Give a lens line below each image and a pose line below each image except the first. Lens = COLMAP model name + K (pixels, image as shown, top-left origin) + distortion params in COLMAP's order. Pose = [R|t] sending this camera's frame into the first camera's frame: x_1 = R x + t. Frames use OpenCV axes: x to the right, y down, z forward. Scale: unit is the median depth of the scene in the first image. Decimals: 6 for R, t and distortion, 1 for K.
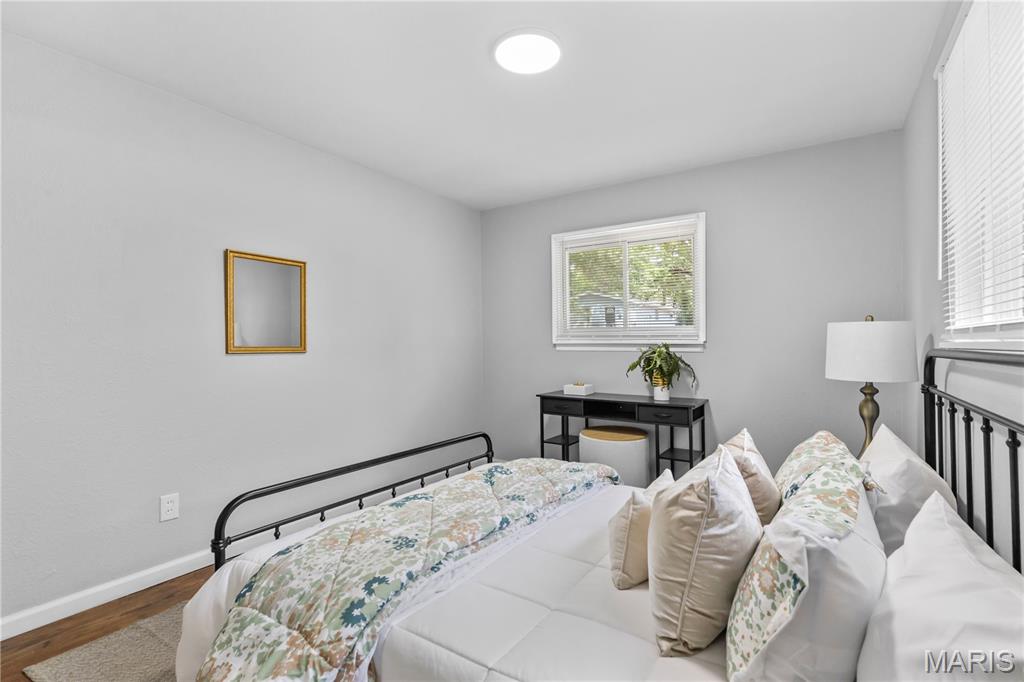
lens RADIAL K [[473.0, 0, 512.0], [0, 473.0, 341.0], [0, 0, 1]] dist [0.010417, -0.000146]
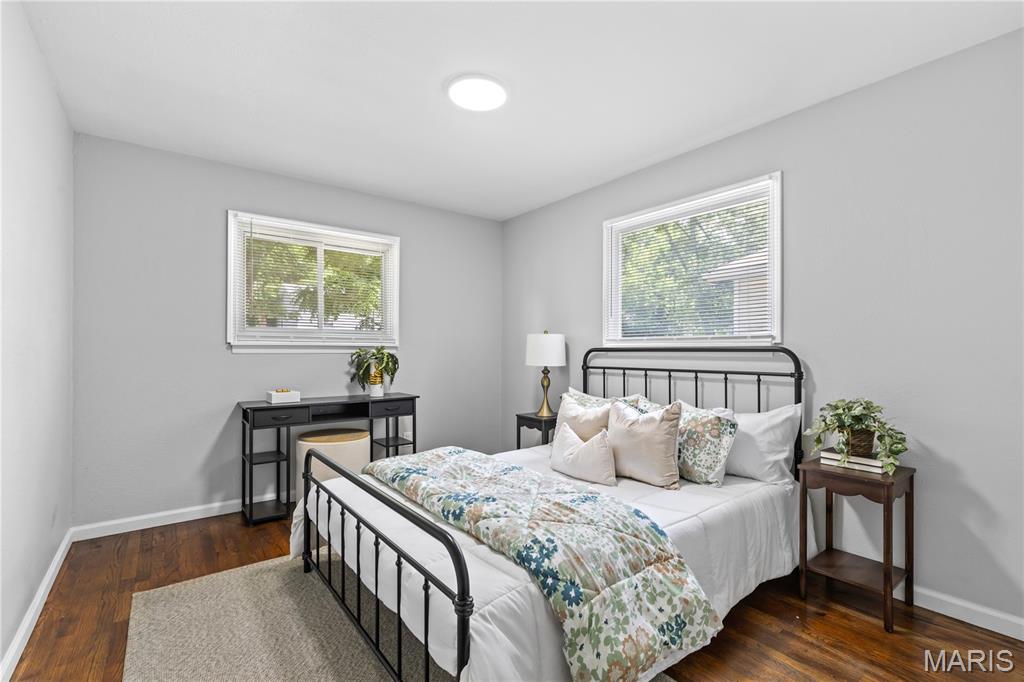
lens RADIAL K [[462.6, 0, 513.8], [0, 462.6, 354.0], [0, 0, 1]] dist [0.001896, 0.000080]
pose [[0.327616, -0.001822, 0.944809, -0.641909], [-0.003770, 0.999988, 0.003236, 0.021571], [-0.944803, -0.004622, 0.327605, 0.355400]]
